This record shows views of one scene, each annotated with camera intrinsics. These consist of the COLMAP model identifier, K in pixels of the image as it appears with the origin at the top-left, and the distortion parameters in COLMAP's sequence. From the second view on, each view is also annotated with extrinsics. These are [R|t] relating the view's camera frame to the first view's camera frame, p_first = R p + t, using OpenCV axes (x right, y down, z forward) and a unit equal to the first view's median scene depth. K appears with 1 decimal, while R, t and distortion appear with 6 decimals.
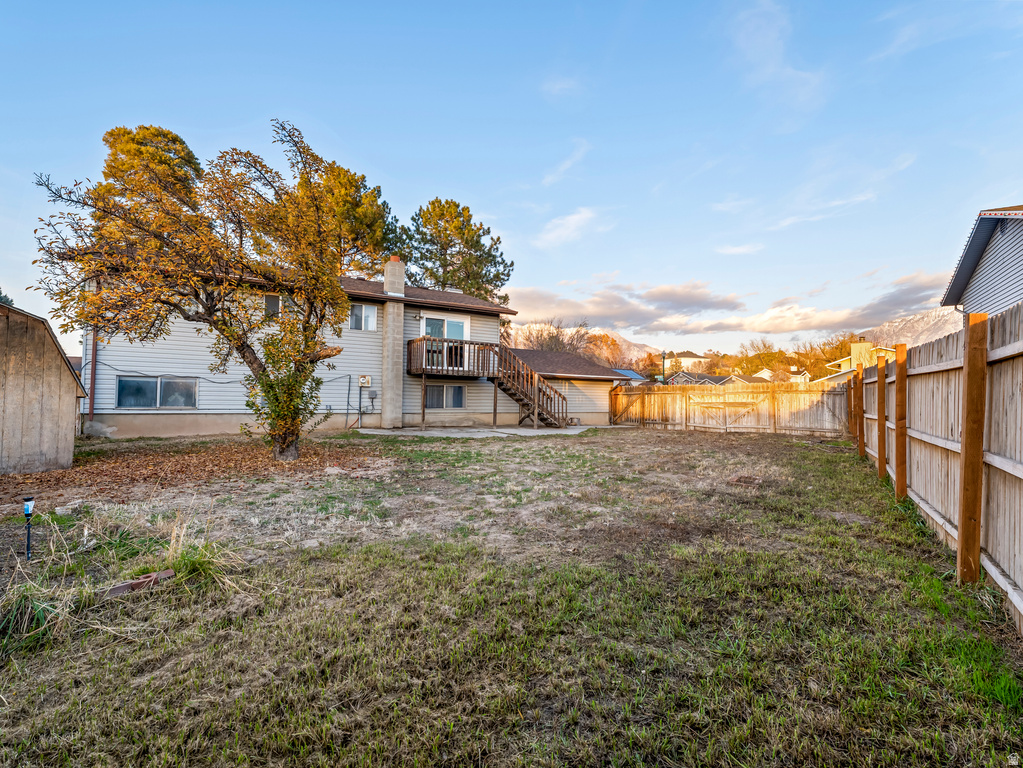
lens RADIAL K [[471.6, 0, 511.9], [0, 471.6, 382.2], [0, 0, 1]] dist [0.001585, -0.000114]
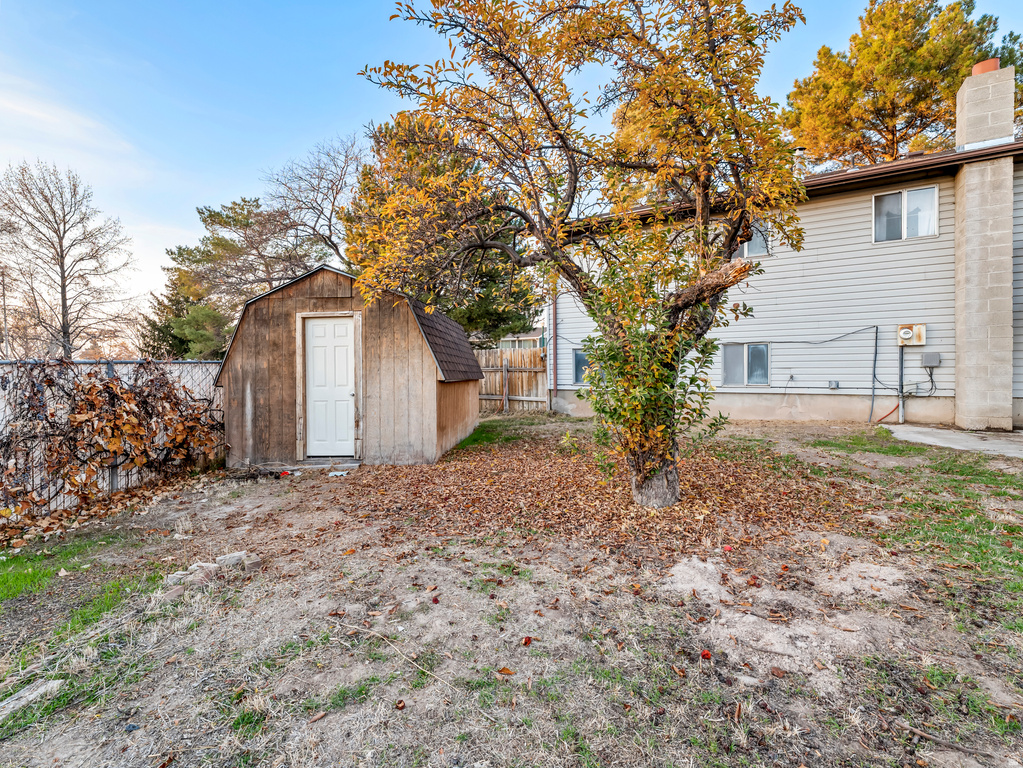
lens RADIAL K [[471.6, 0, 511.8], [0, 471.6, 374.5], [0, 0, 1]] dist [0.001585, -0.000114]
pose [[0.465278, 0.000674, -0.885165, -0.053233], [0.055327, 0.998022, 0.029841, 0.001034], [0.883434, -0.062858, 0.464320, 0.361914]]
